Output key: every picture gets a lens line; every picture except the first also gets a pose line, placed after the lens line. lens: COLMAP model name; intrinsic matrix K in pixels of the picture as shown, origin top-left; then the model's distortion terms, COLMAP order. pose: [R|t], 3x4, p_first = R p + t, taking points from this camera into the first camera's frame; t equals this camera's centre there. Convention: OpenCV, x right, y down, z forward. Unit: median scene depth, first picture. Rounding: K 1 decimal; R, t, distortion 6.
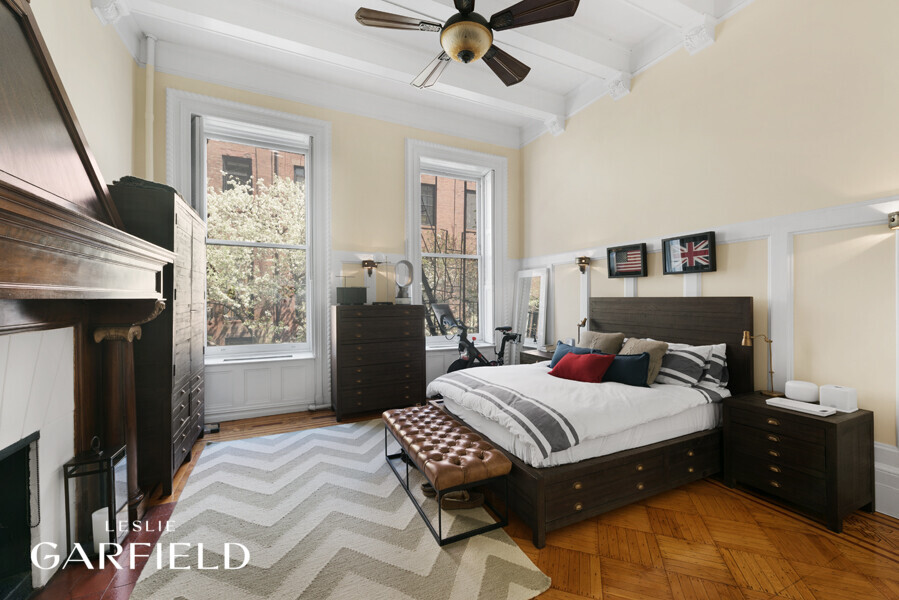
lens RADIAL K [[359.8, 0, 447.8], [0, 359.8, 298.7], [0, 0, 1]] dist [-0.000200, -0.000138]
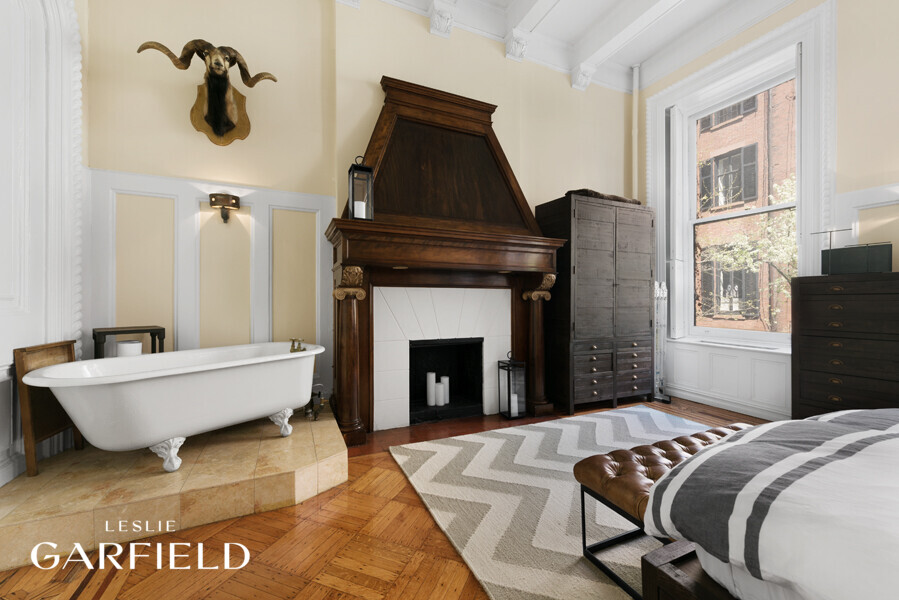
lens RADIAL K [[359.8, 0, 447.8], [0, 359.8, 298.7], [0, 0, 1]] dist [-0.000200, -0.000138]
pose [[-0.016339, 0.002346, -0.999864, 0.585319], [-0.003070, 0.999992, 0.002397, 0.093804], [0.999862, 0.003109, -0.016332, 0.539793]]
